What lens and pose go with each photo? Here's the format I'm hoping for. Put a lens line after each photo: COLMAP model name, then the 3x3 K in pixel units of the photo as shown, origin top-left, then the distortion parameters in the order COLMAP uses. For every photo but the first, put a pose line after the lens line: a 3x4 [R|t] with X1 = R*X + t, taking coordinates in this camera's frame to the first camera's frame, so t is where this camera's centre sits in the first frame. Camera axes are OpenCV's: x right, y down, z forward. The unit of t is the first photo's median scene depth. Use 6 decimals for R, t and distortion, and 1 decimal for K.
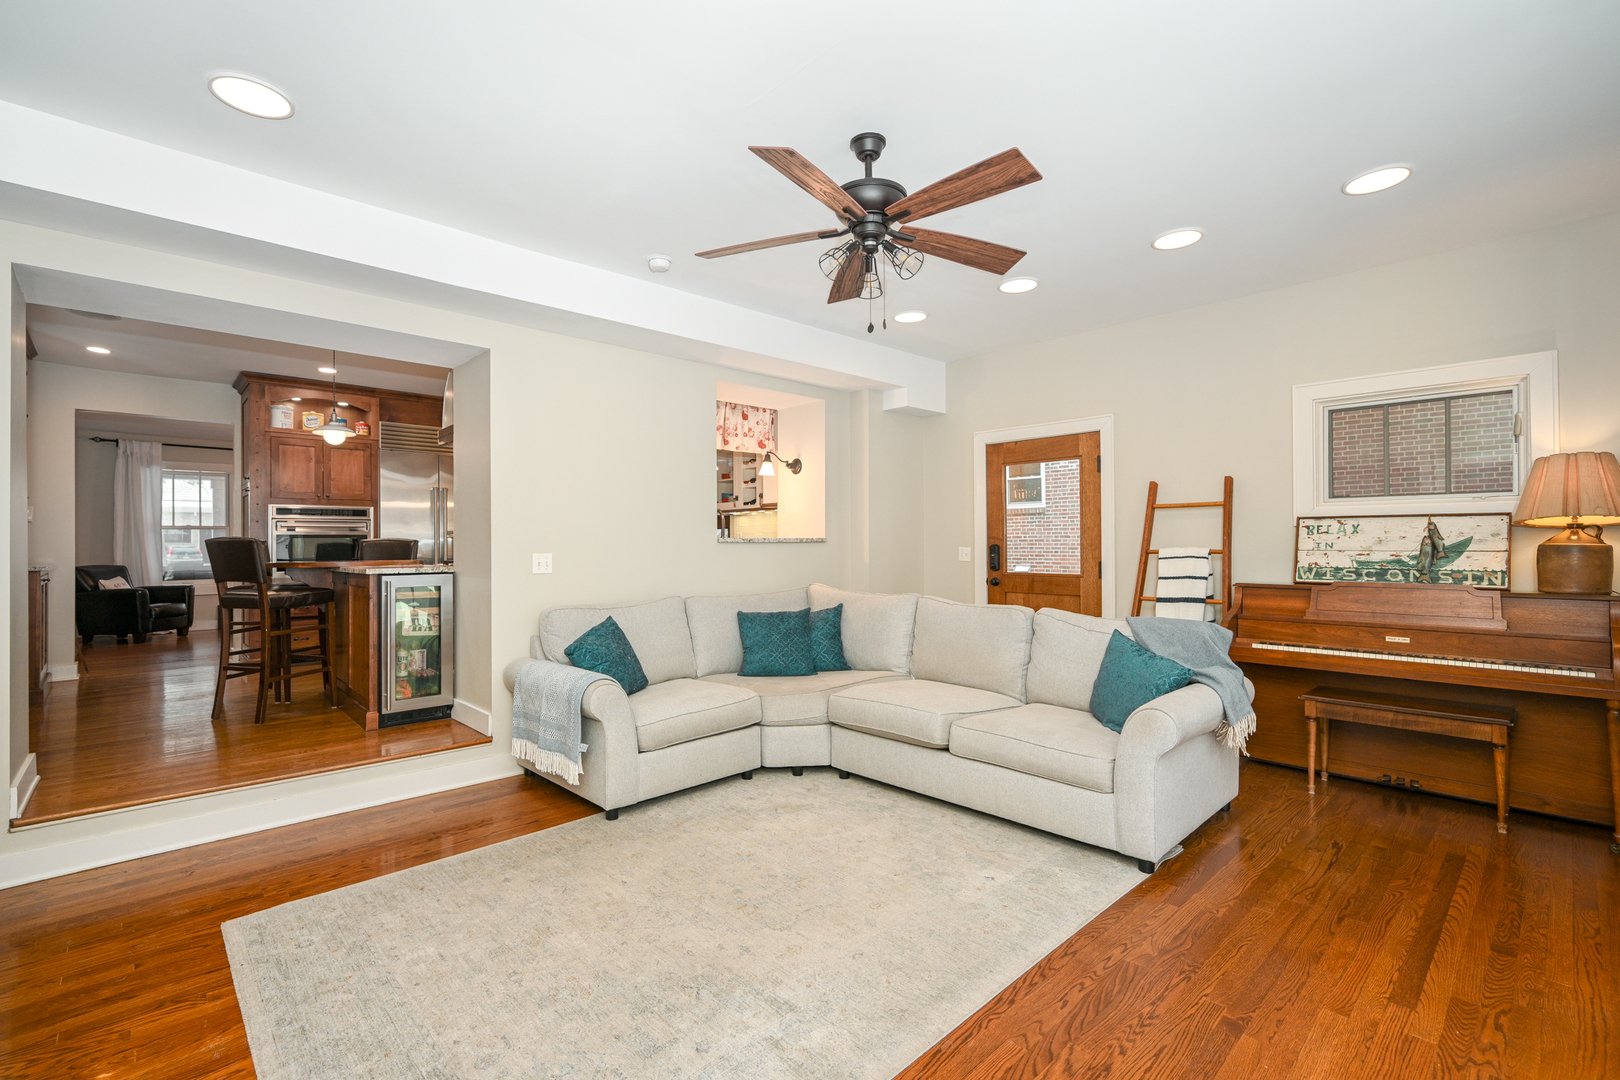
lens RADIAL K [[703.3, 0, 796.0], [0, 703.3, 534.1], [0, 0, 1]] dist [0.000168, 0.000062]
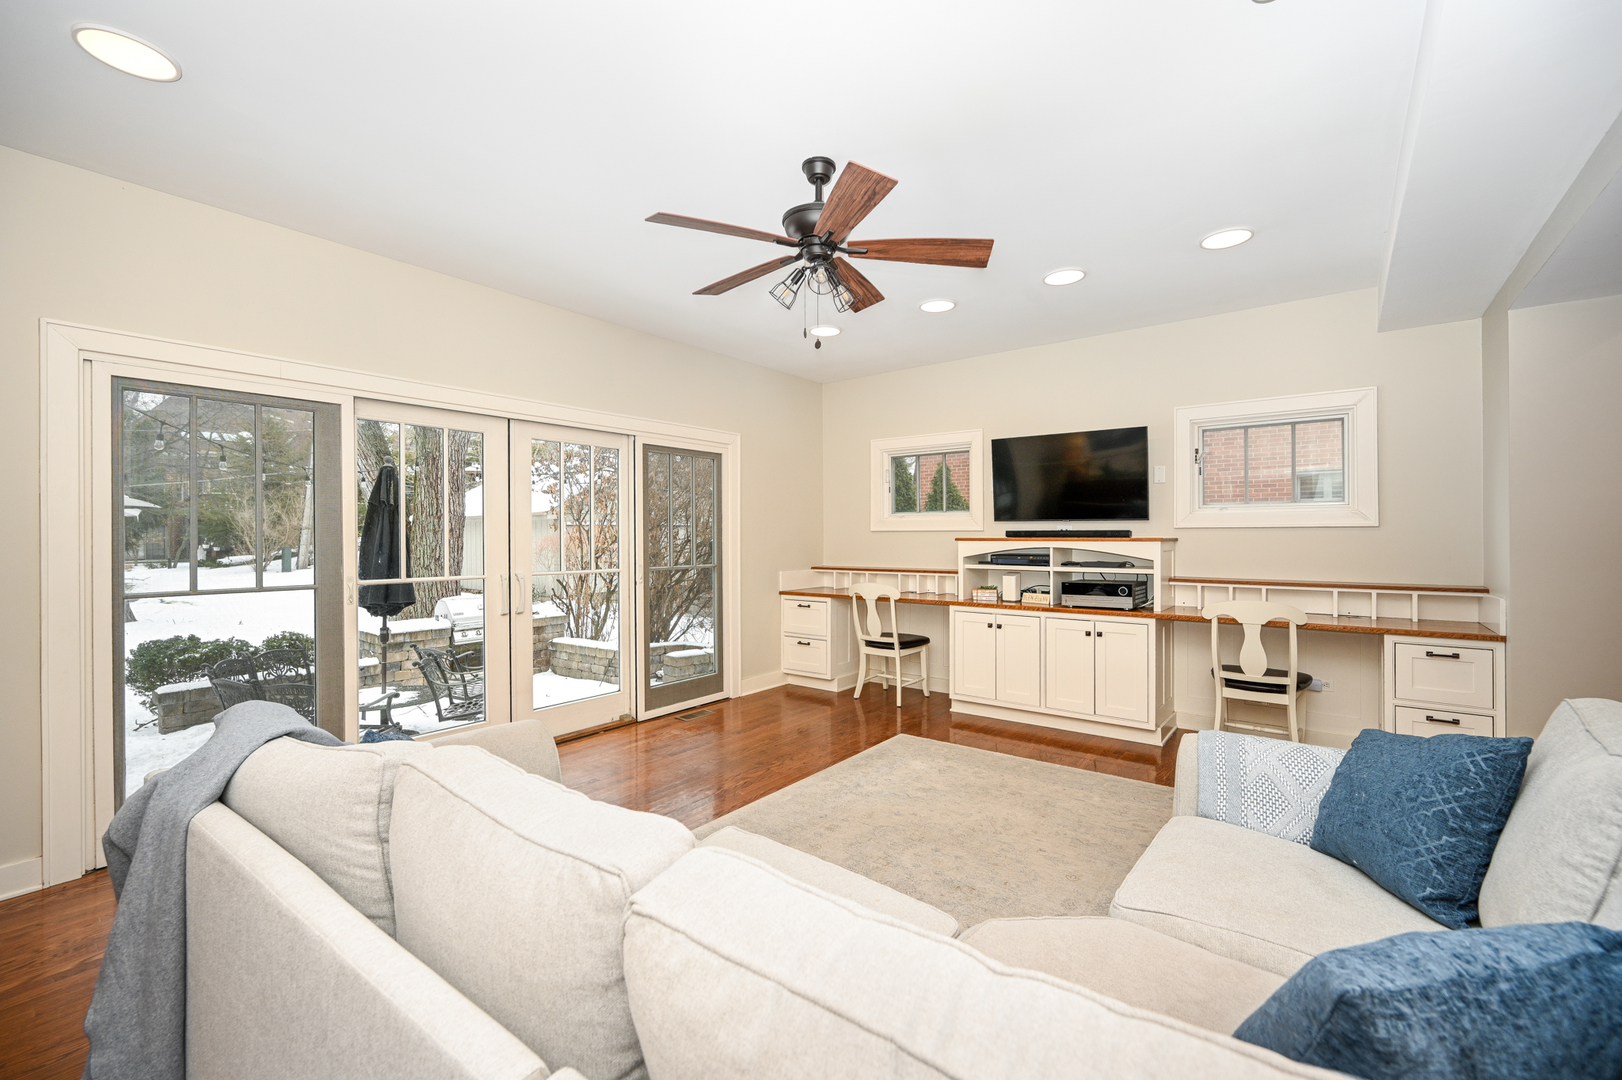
lens RADIAL K [[666.1, 0, 818.4], [0, 666.1, 544.3], [0, 0, 1]] dist [0.001400, 0.000065]
pose [[-0.985022, 0.008496, -0.172217, 0.194647], [0.009474, 0.999943, -0.004863, 0.007039], [0.172166, -0.006422, -0.985047, 1.370393]]
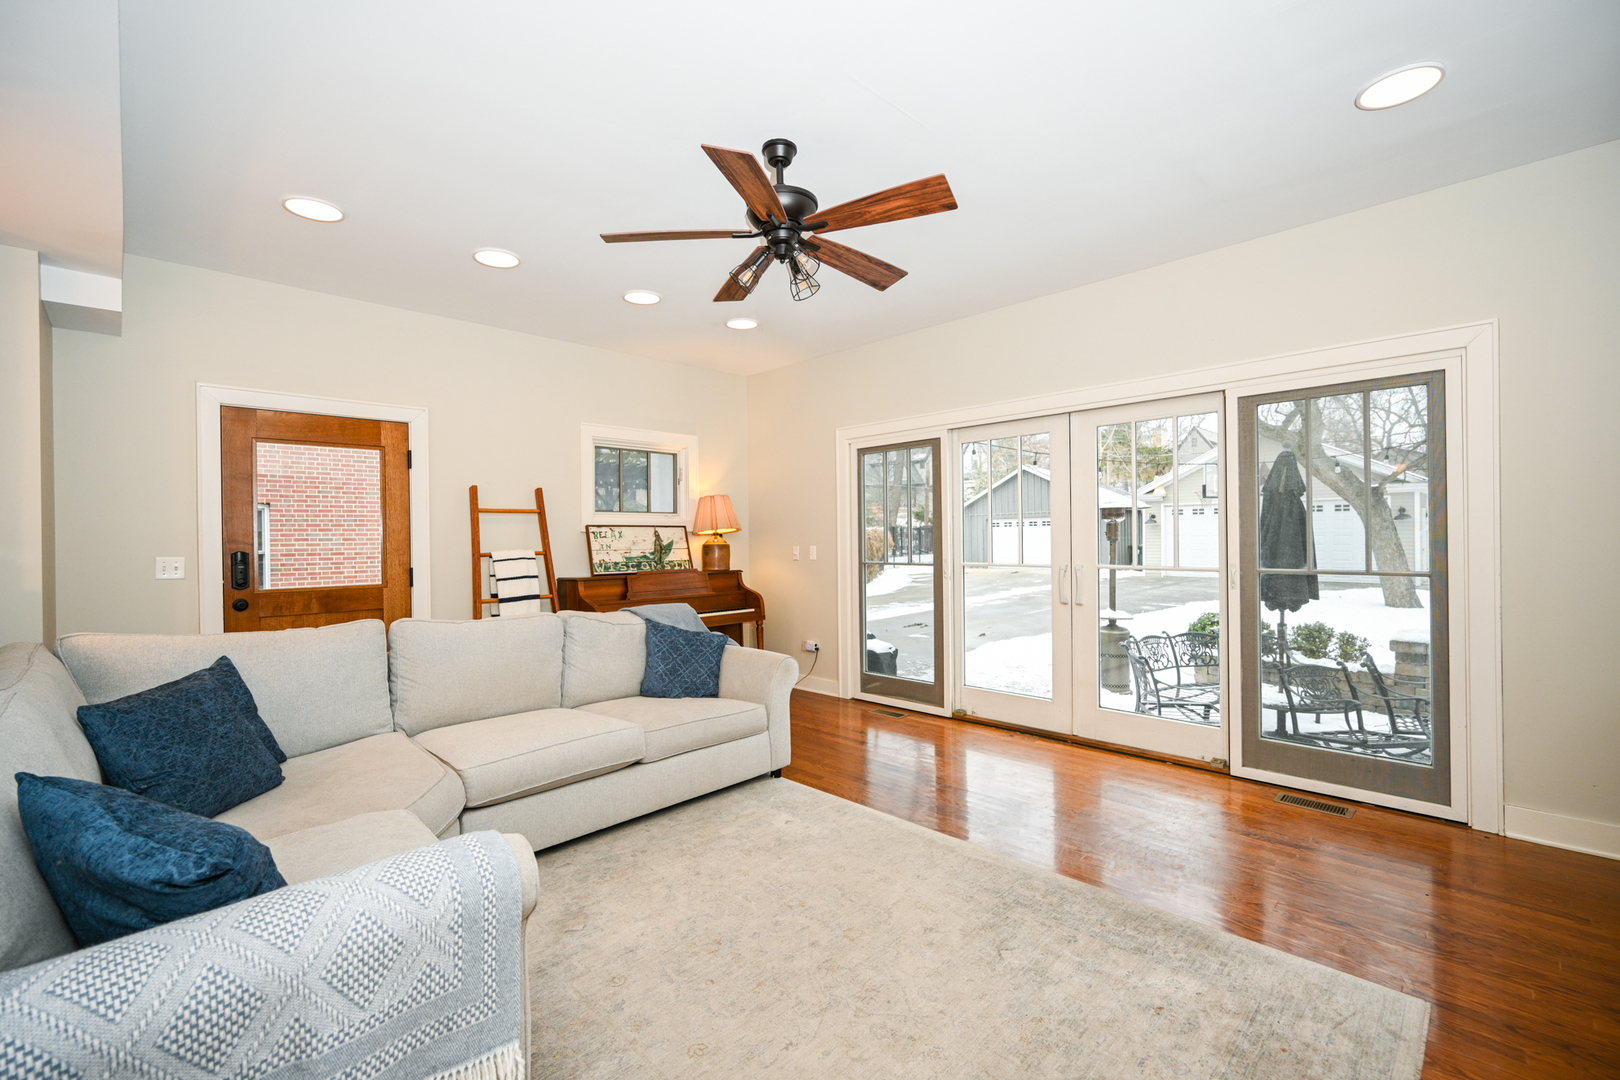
lens RADIAL K [[703.3, 0, 796.0], [0, 703.3, 534.1], [0, 0, 1]] dist [0.000168, 0.000062]
pose [[-0.018542, 0.014638, 0.999721, -0.634661], [0.002765, 0.999890, -0.014589, 0.013686], [-0.999824, 0.002494, -0.018581, 0.693923]]
